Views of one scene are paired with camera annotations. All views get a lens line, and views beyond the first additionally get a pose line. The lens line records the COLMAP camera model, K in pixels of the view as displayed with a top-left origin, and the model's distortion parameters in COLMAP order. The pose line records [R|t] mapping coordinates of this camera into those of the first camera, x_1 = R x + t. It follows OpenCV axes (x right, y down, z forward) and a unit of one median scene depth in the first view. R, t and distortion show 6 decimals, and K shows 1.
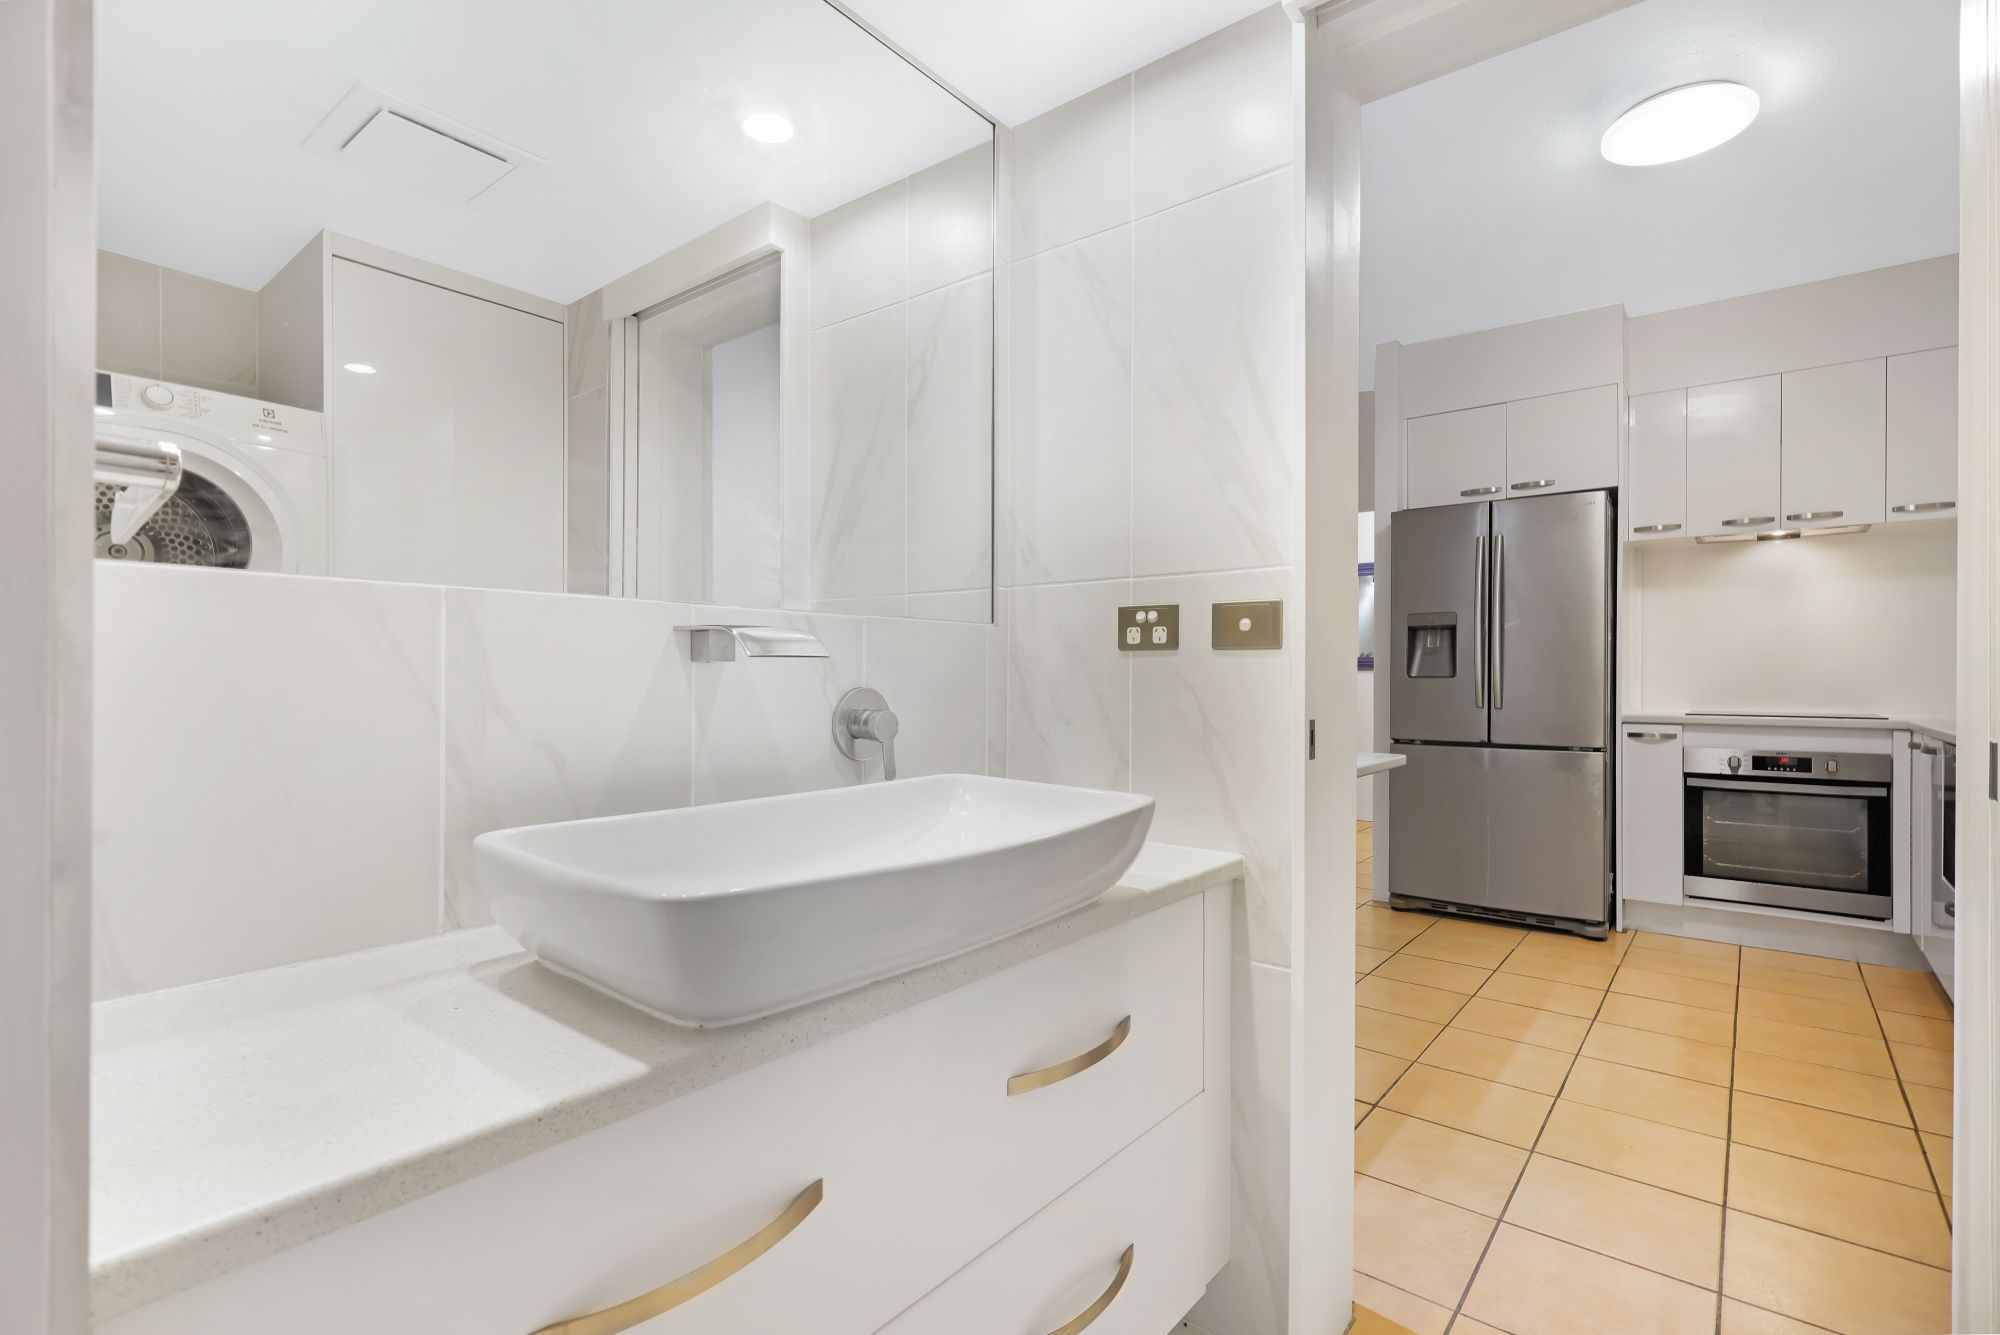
lens RADIAL K [[922.9, 0, 994.3], [0, 922.9, 679.9], [0, 0, 1]] dist [-0.003675, 0.000584]
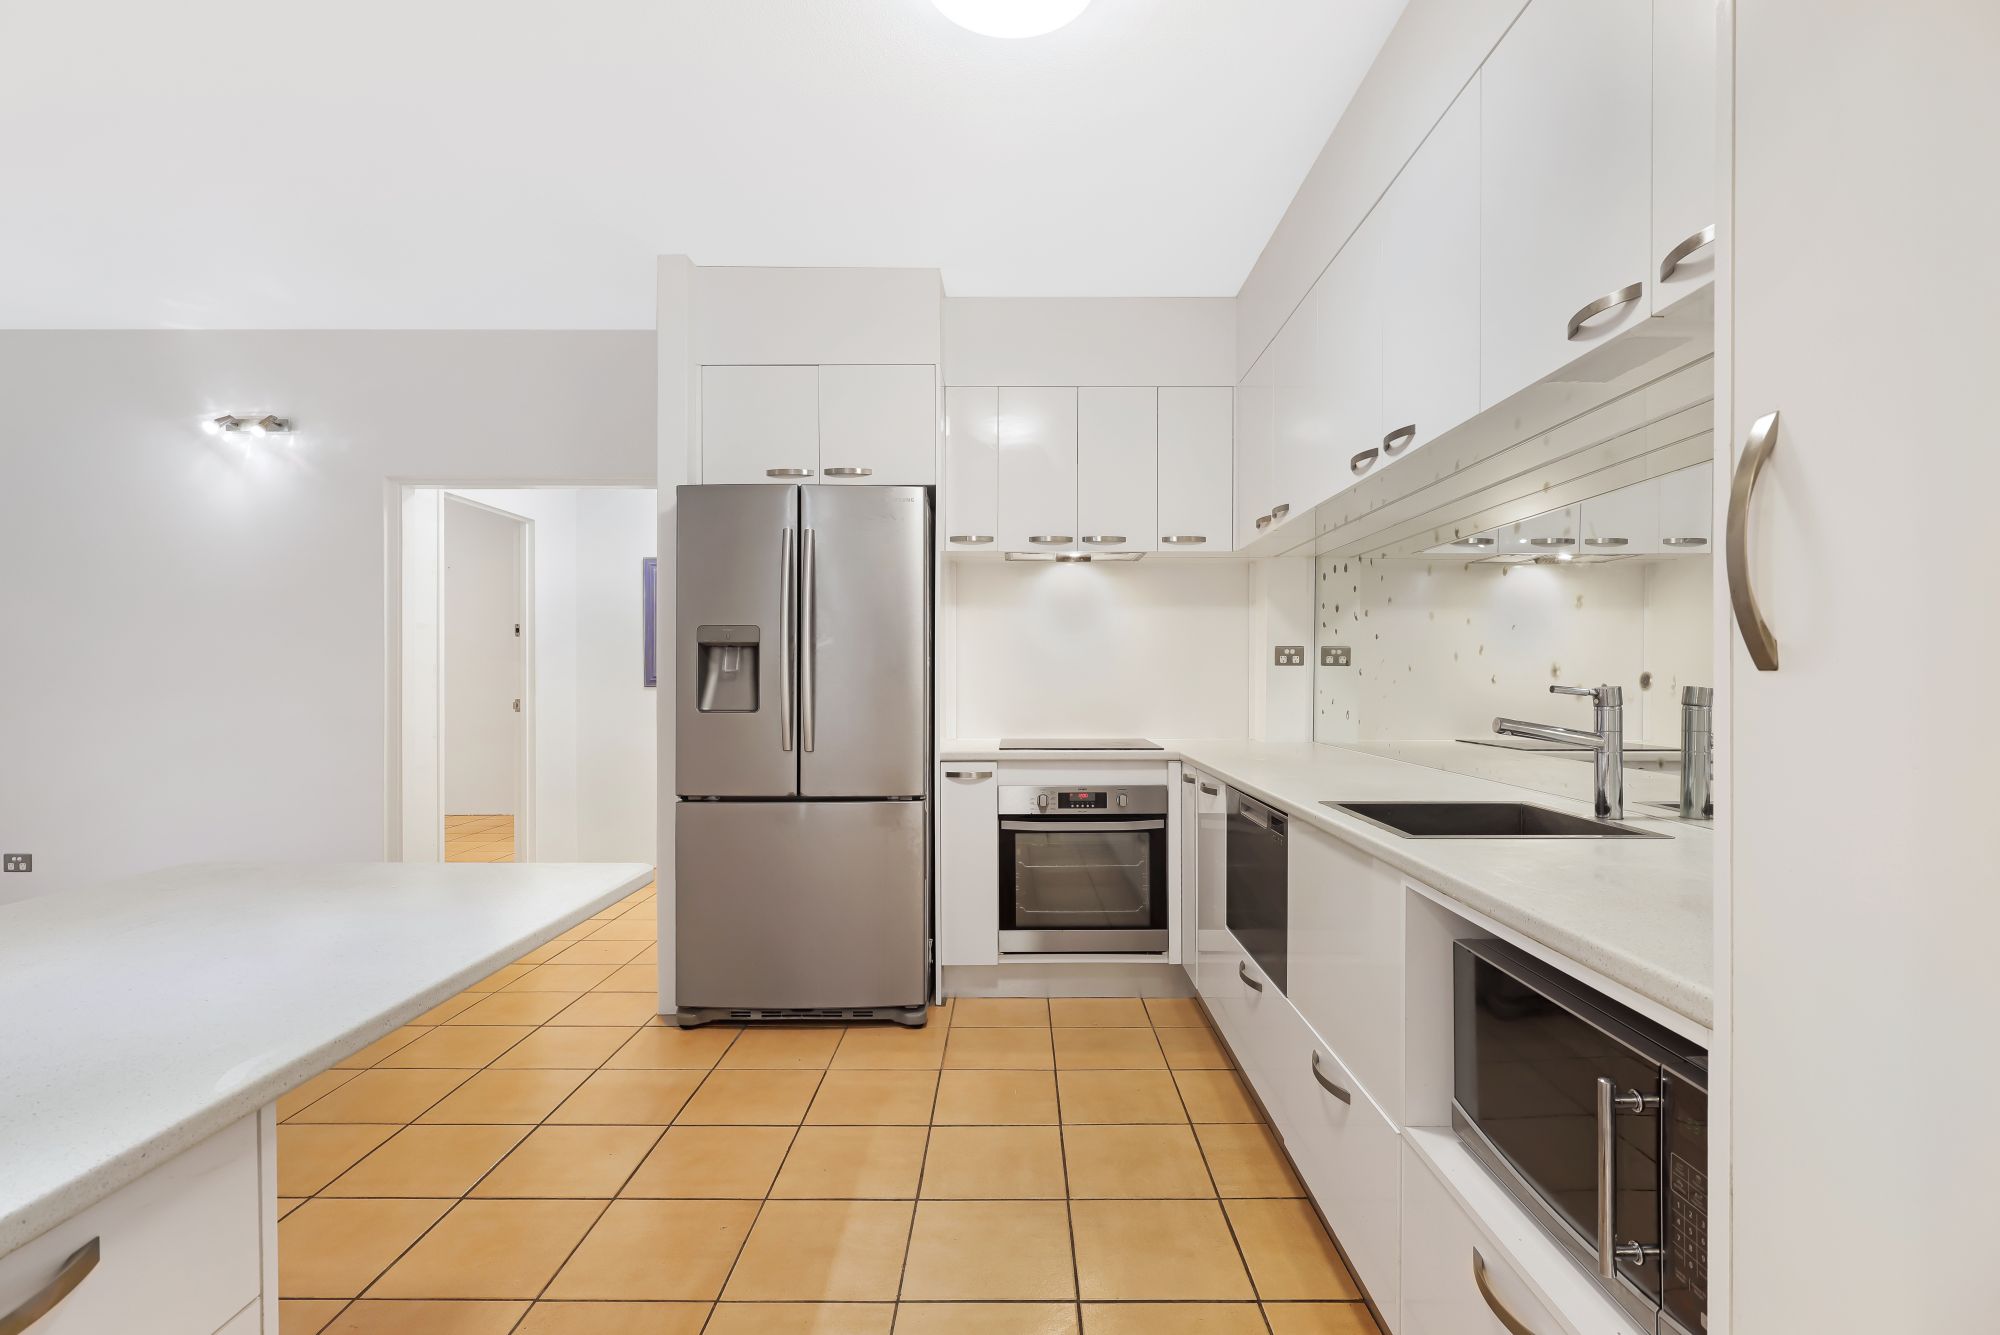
lens RADIAL K [[922.9, 0, 1011.3], [0, 922.9, 675.9], [0, 0, 1]] dist [-0.003675, 0.000584]
pose [[0.778032, -0.002798, 0.628219, 0.192746], [0.003000, 0.999995, 0.000739, -0.033524], [-0.628218, 0.001310, 0.778036, 0.289942]]
